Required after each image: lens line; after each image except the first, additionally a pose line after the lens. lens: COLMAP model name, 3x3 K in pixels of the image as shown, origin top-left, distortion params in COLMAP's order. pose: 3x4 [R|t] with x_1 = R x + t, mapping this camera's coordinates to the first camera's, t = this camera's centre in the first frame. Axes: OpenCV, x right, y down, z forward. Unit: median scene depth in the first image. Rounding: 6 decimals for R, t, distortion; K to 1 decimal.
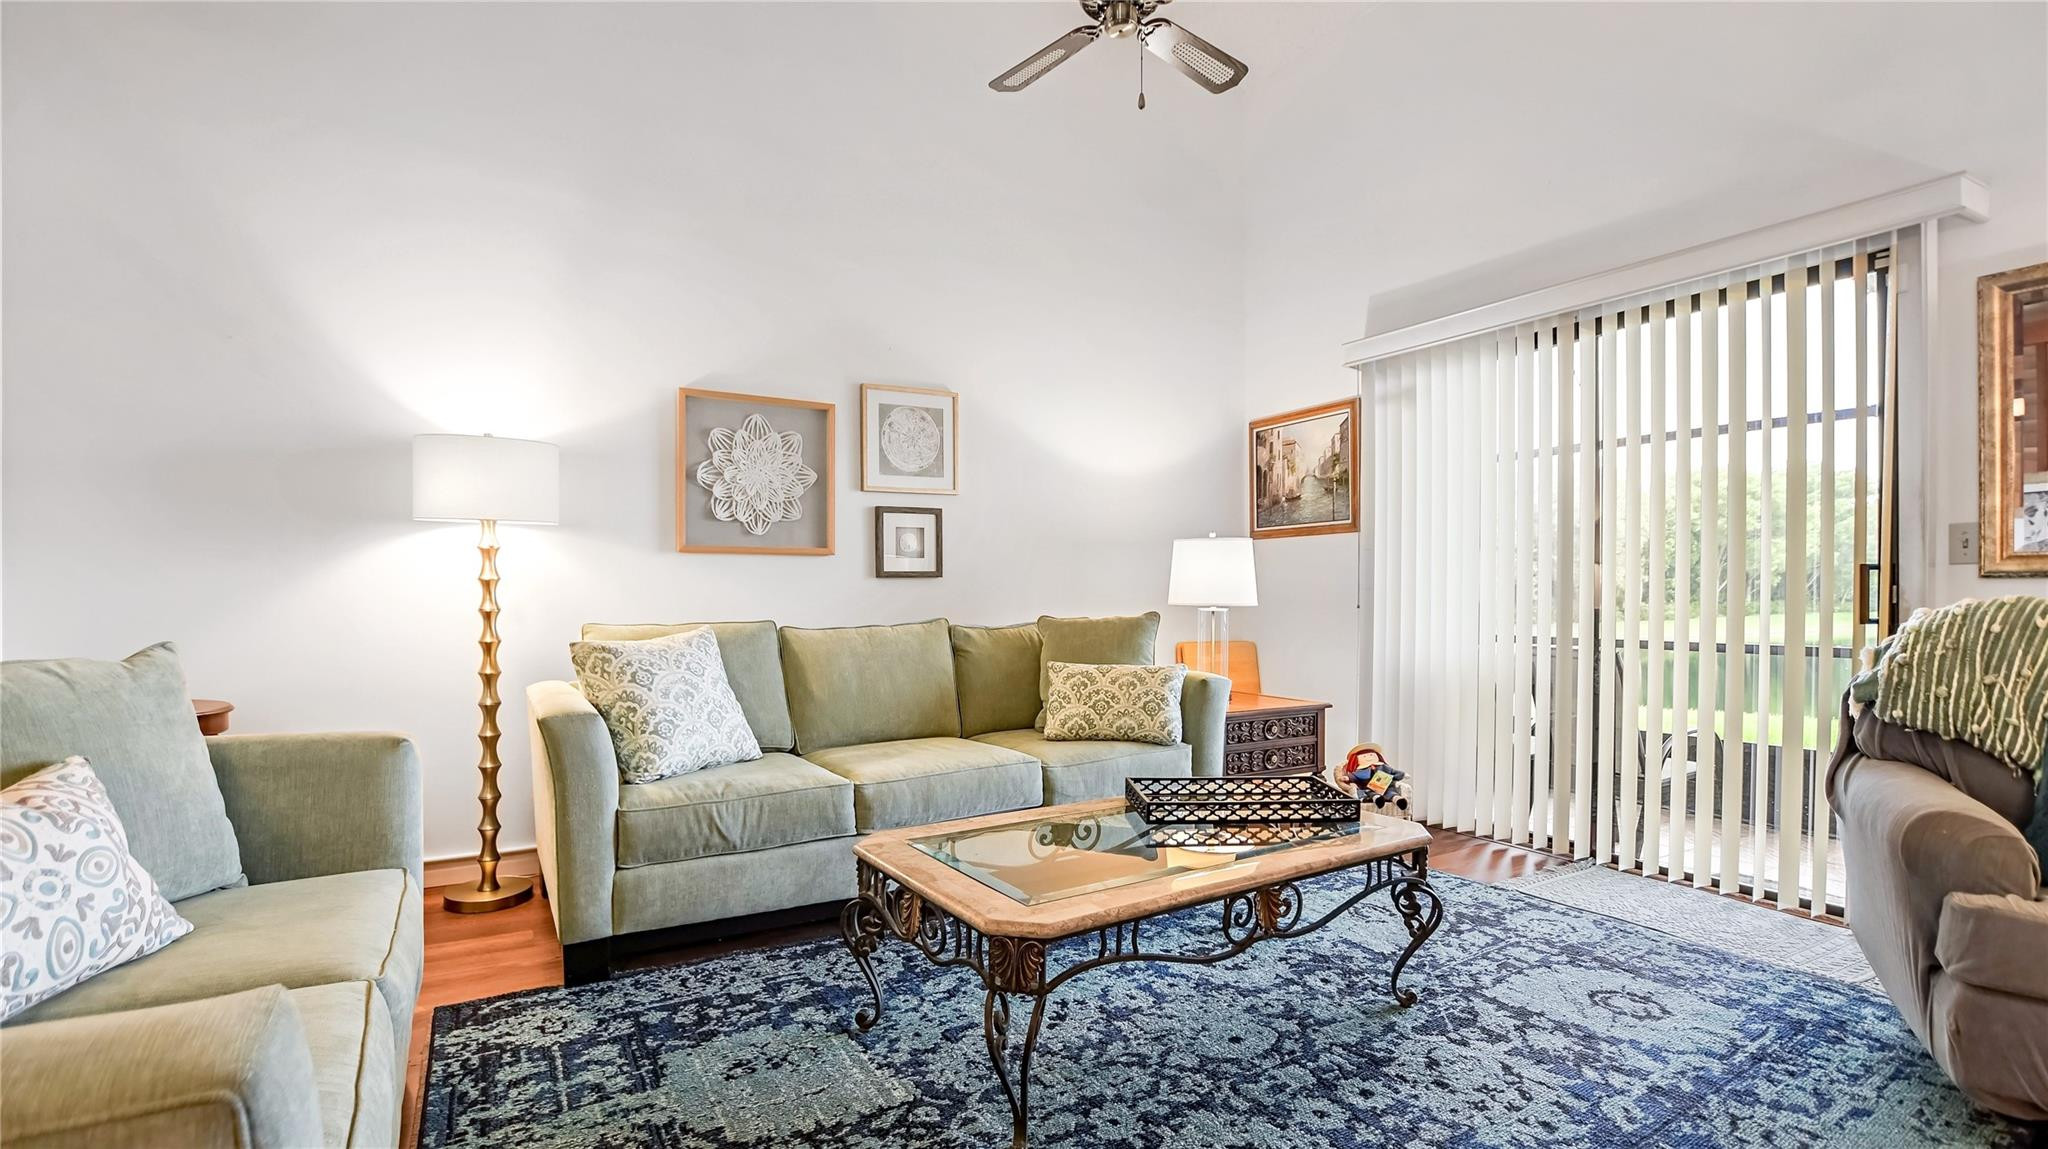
lens RADIAL K [[925.7, 0, 1027.0], [0, 925.7, 596.6], [0, 0, 1]] dist [-0.022492, -0.000068]
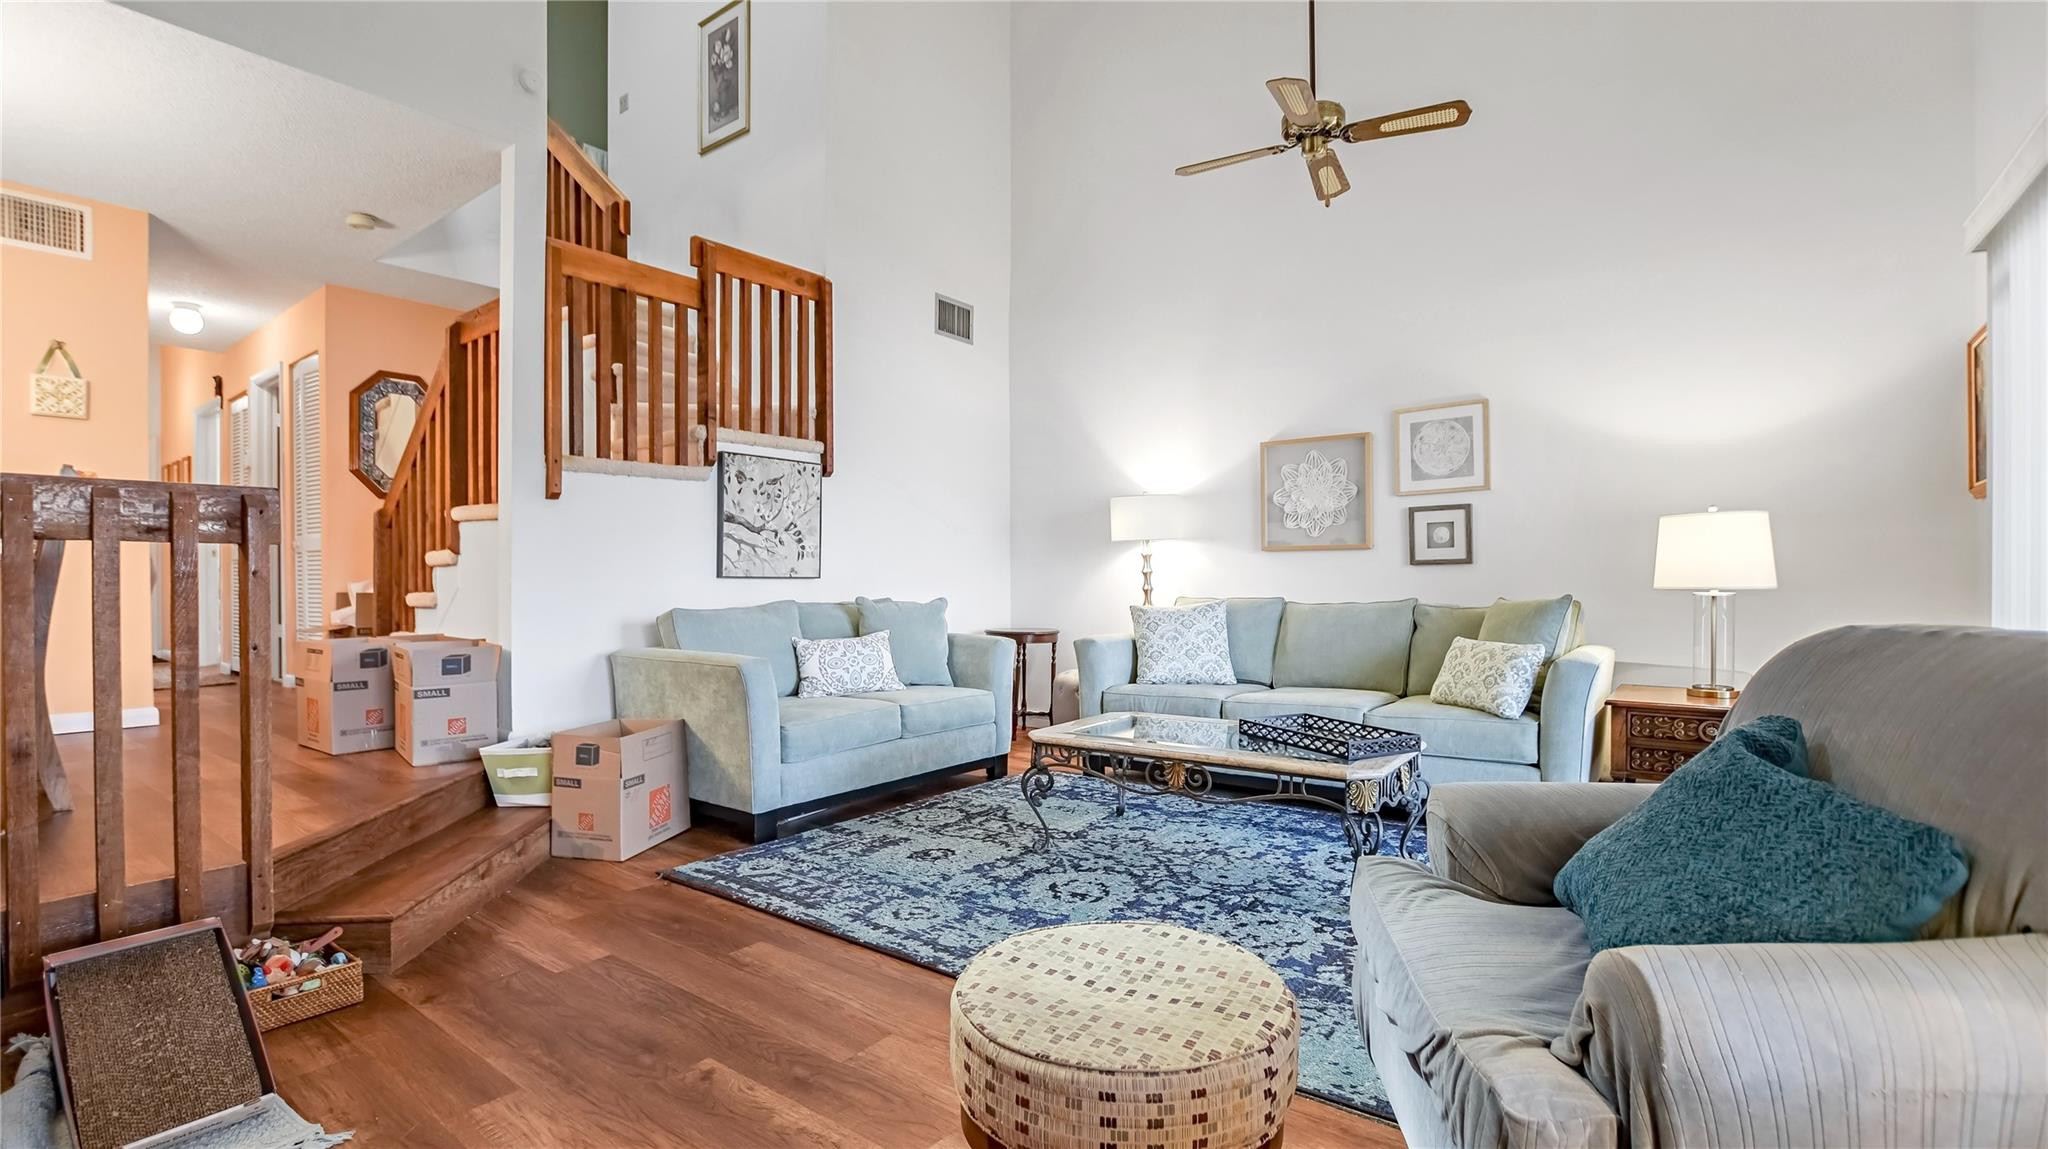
lens RADIAL K [[923.9, 0, 1046.0], [0, 923.9, 576.8], [0, 0, 1]] dist [-0.004180, -0.000289]
pose [[0.385986, -0.007684, -0.922473, 0.904284], [0.000830, 0.999968, -0.007982, 0.004656], [0.922504, 0.002315, 0.385980, 0.094523]]
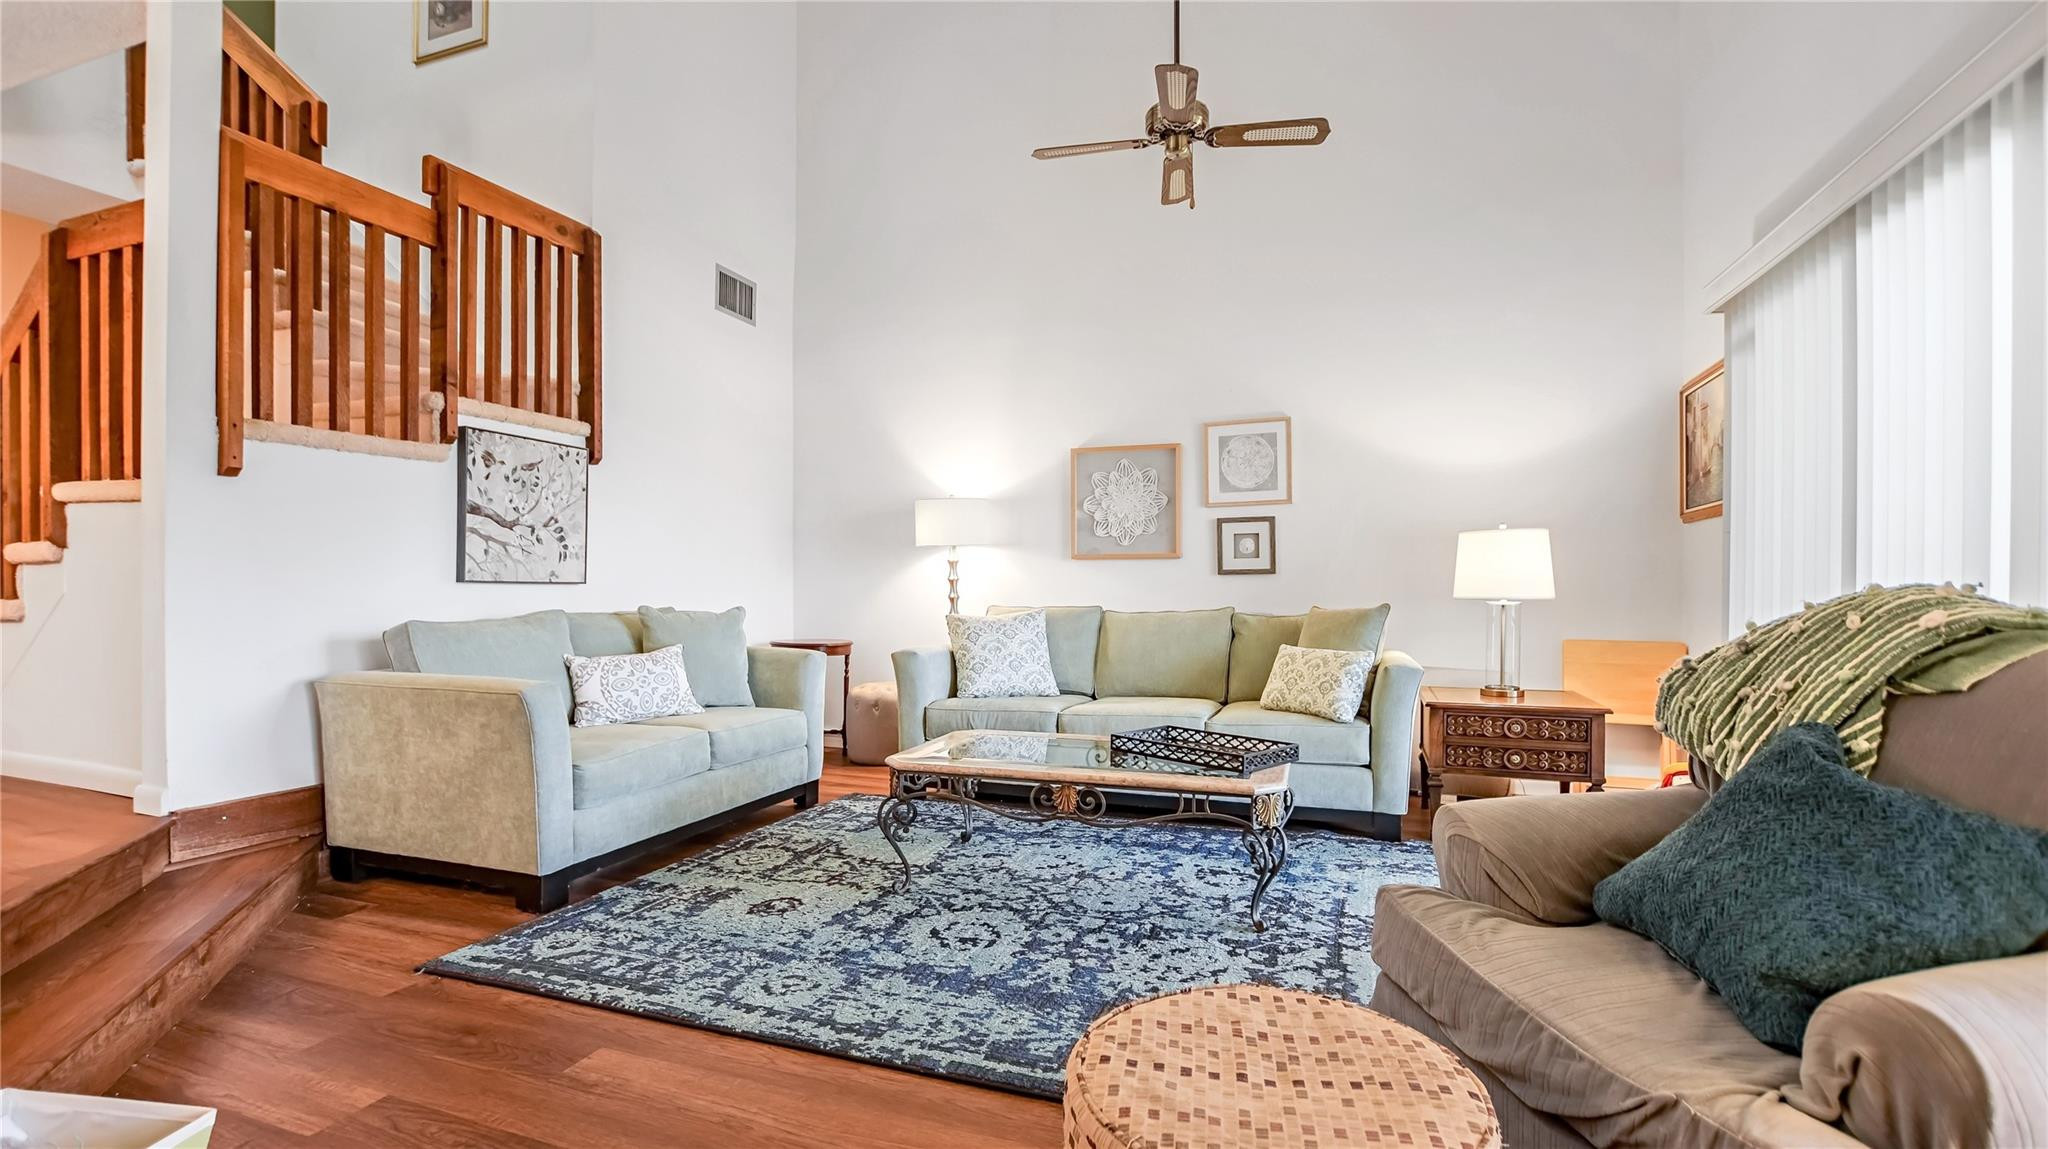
lens RADIAL K [[914.6, 0, 1033.7], [0, 914.6, 589.6], [0, 0, 1]] dist [-0.008846, -0.000323]
pose [[0.635873, -0.000142, -0.771794, 0.742989], [-0.003011, 0.999992, -0.002665, 0.004538], [0.771788, 0.004019, 0.635868, 0.014122]]
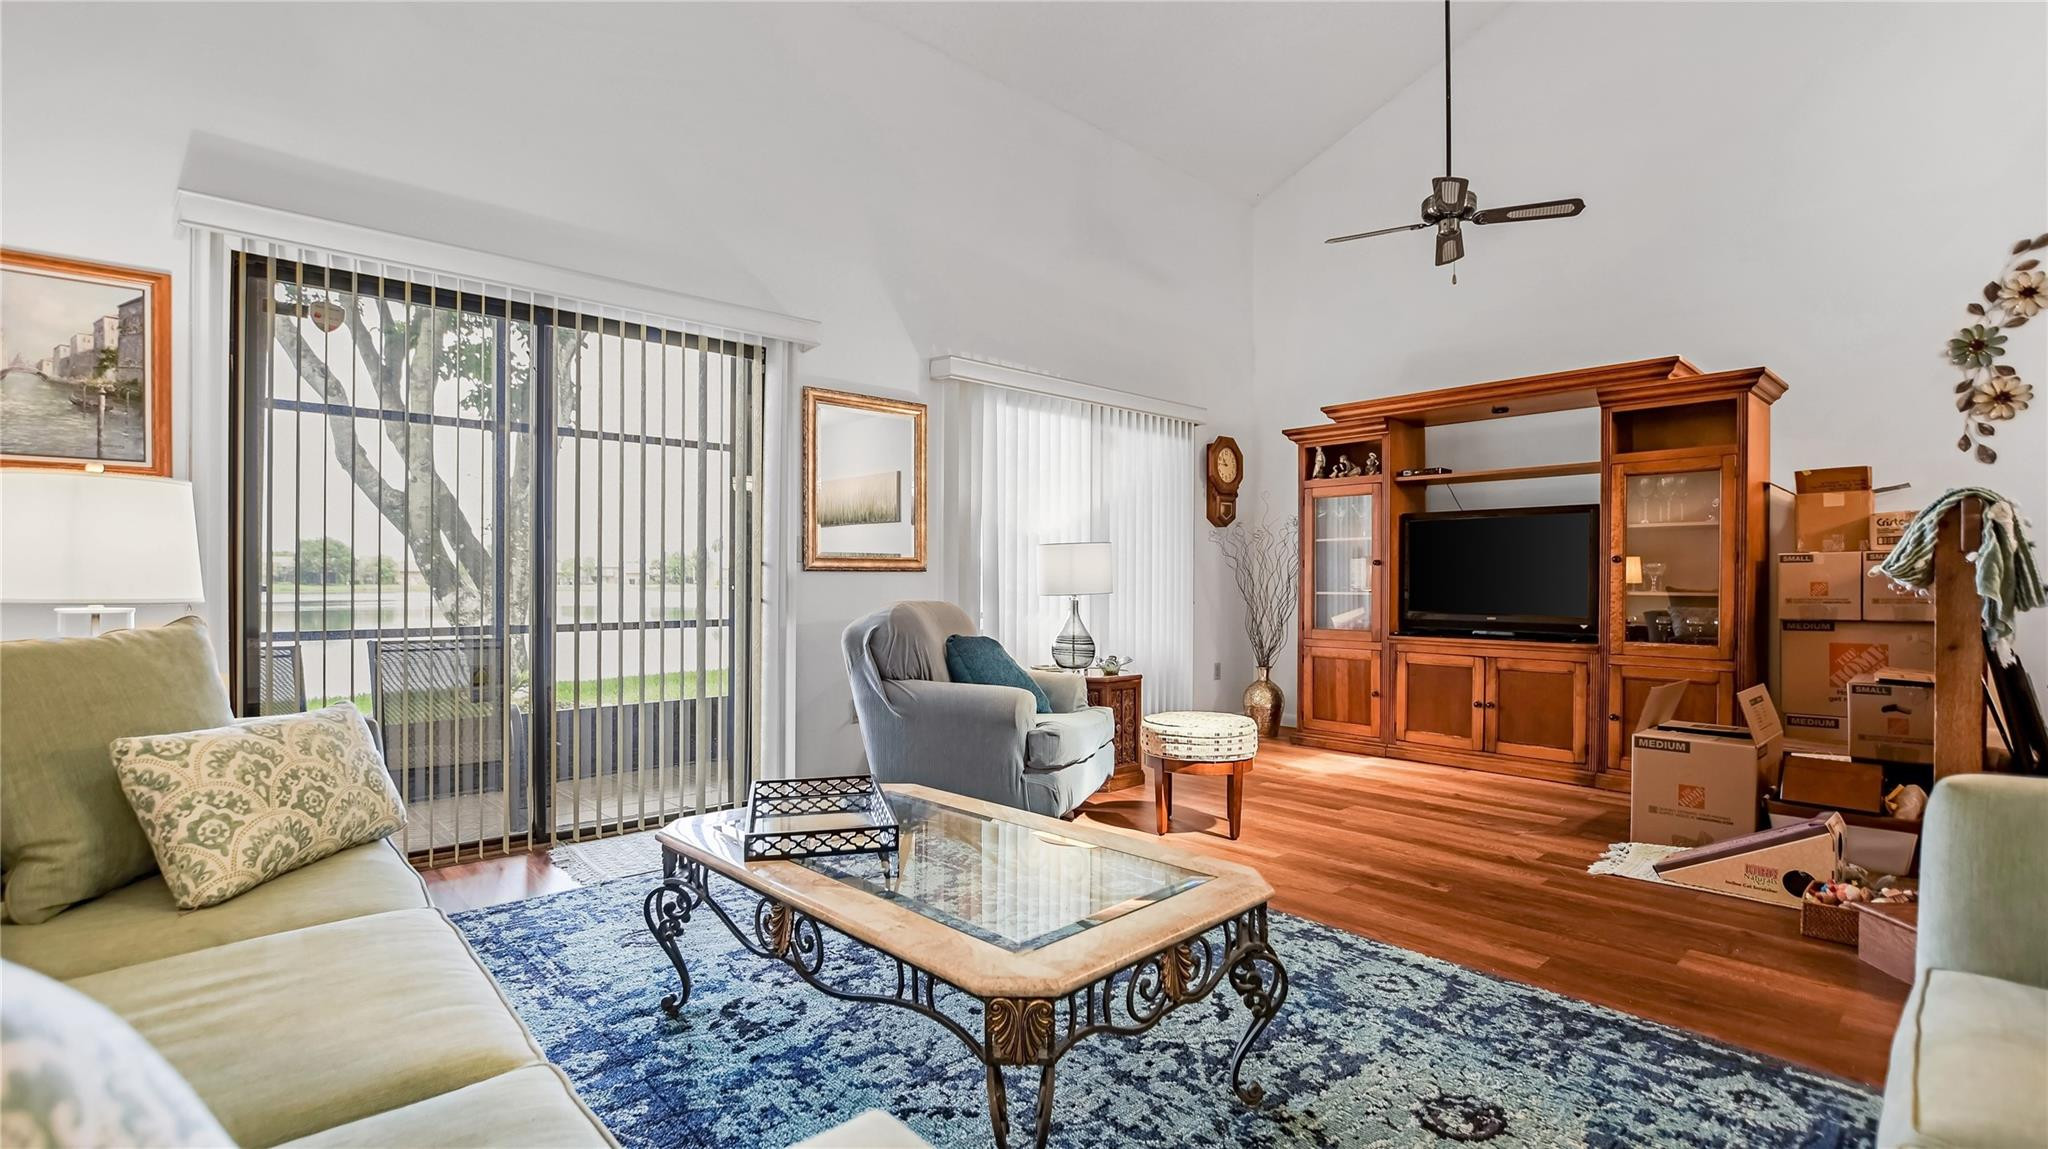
lens RADIAL K [[914.6, 0, 1033.7], [0, 914.6, 589.6], [0, 0, 1]] dist [-0.008846, -0.000323]
pose [[-0.202281, -0.009662, 0.979280, -0.478067], [-0.001376, 0.999953, 0.009582, -0.003082], [-0.979327, 0.000591, -0.202285, 0.688967]]
